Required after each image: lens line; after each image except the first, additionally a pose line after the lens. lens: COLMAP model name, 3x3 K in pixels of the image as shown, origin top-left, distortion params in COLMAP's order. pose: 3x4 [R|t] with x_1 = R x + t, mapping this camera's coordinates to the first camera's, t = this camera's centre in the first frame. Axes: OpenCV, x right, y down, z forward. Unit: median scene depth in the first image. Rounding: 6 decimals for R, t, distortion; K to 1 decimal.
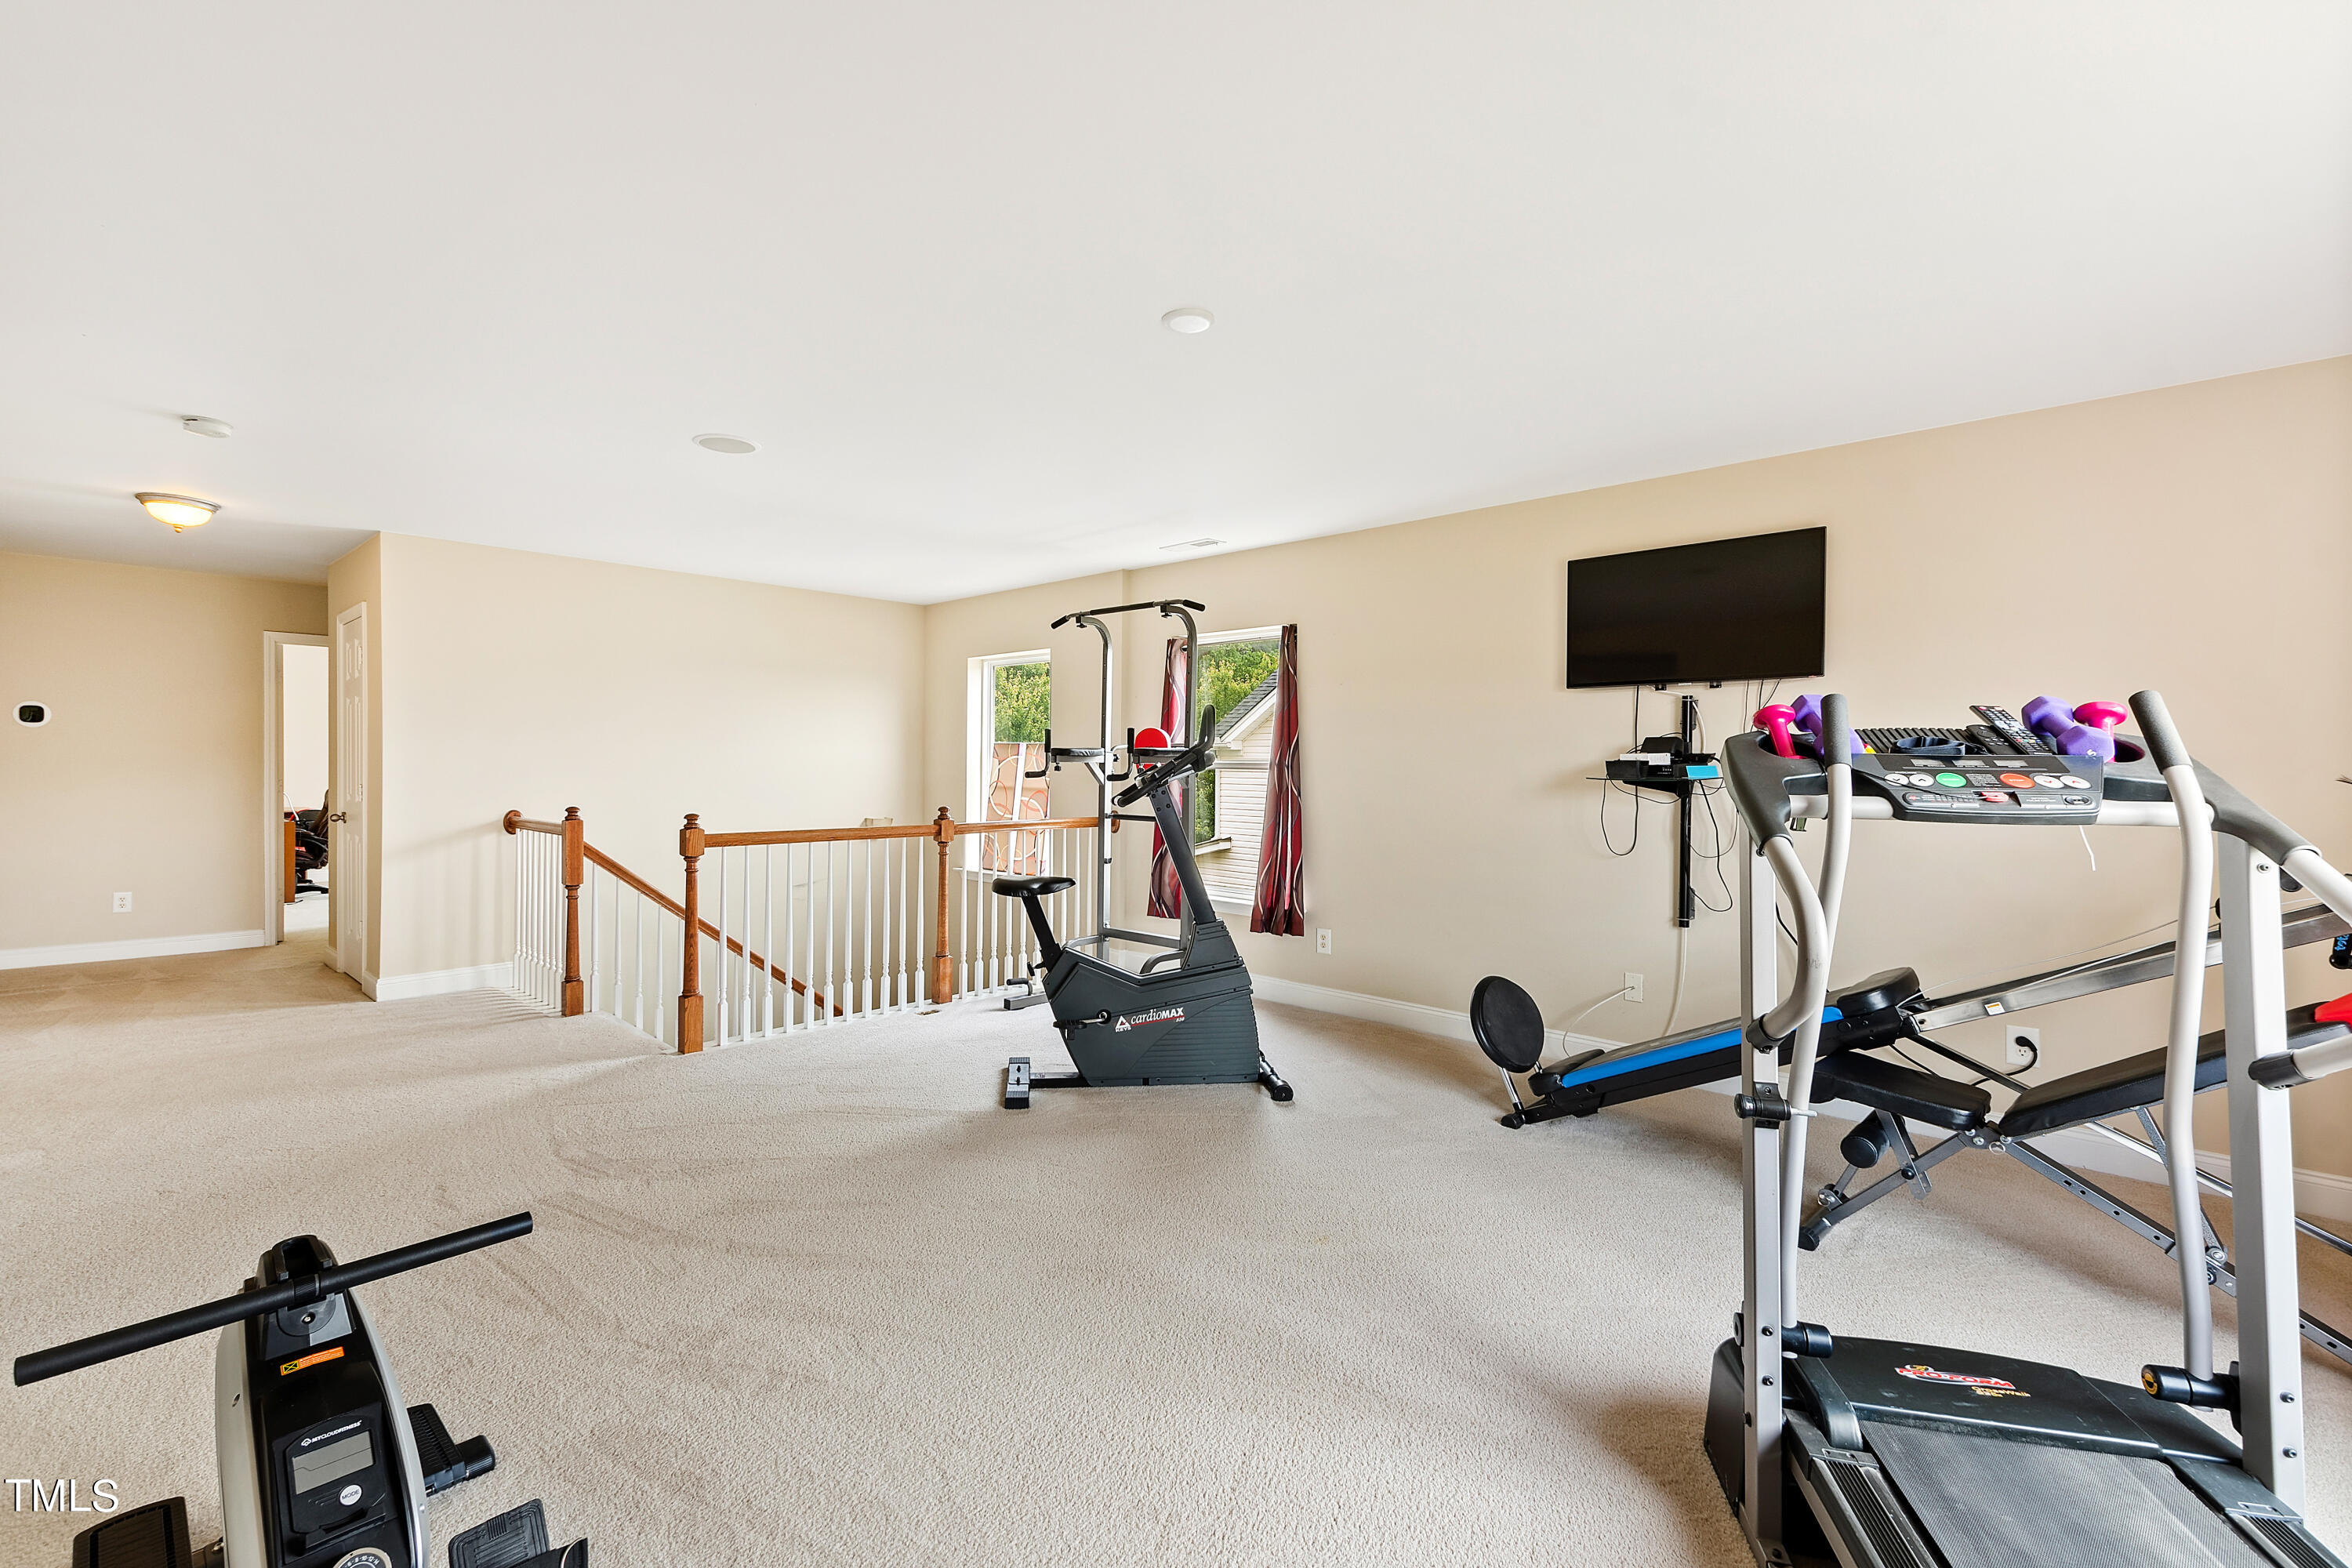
lens RADIAL K [[1040.5, 0, 1175.0], [0, 1040.5, 778.4], [0, 0, 1]] dist [0.003502, -0.003897]
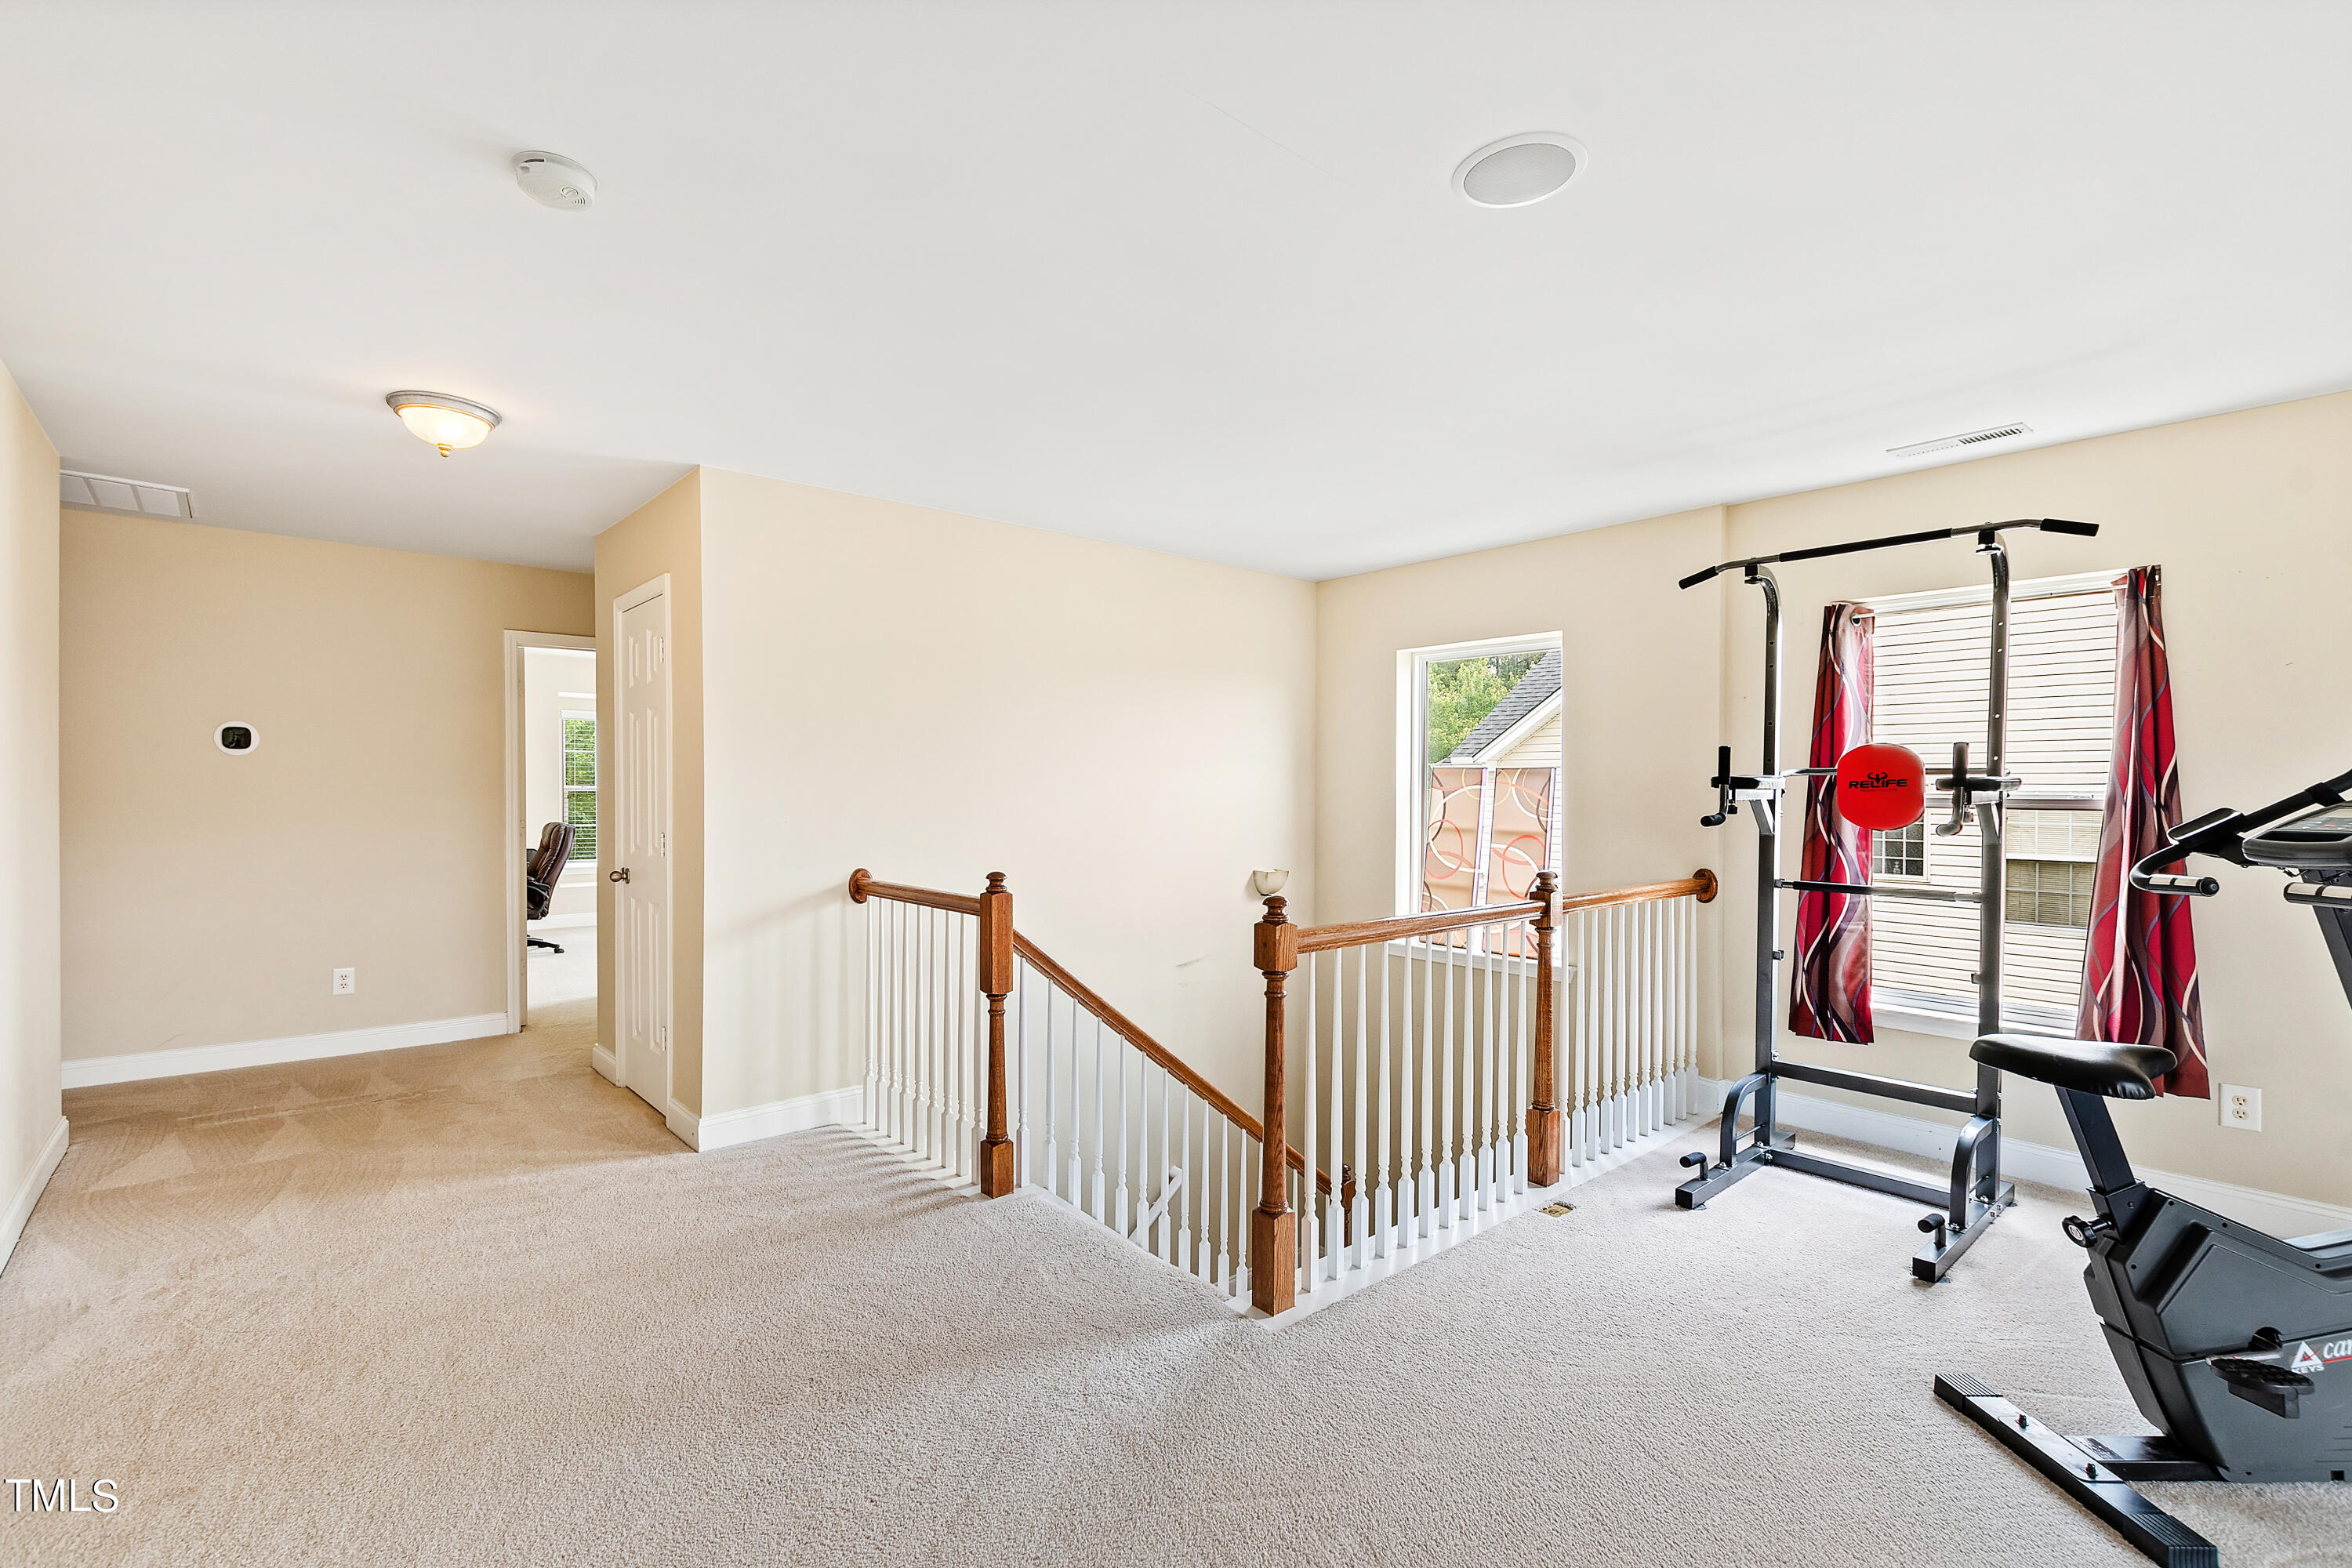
lens RADIAL K [[1040.5, 0, 1140.8], [0, 1040.5, 798.8], [0, 0, 1]] dist [0.003502, -0.003897]
pose [[0.993840, -0.002924, -0.110785, -0.399972], [0.003136, 0.999994, 0.001739, -0.018550], [0.110779, -0.002076, 0.993843, 0.351711]]
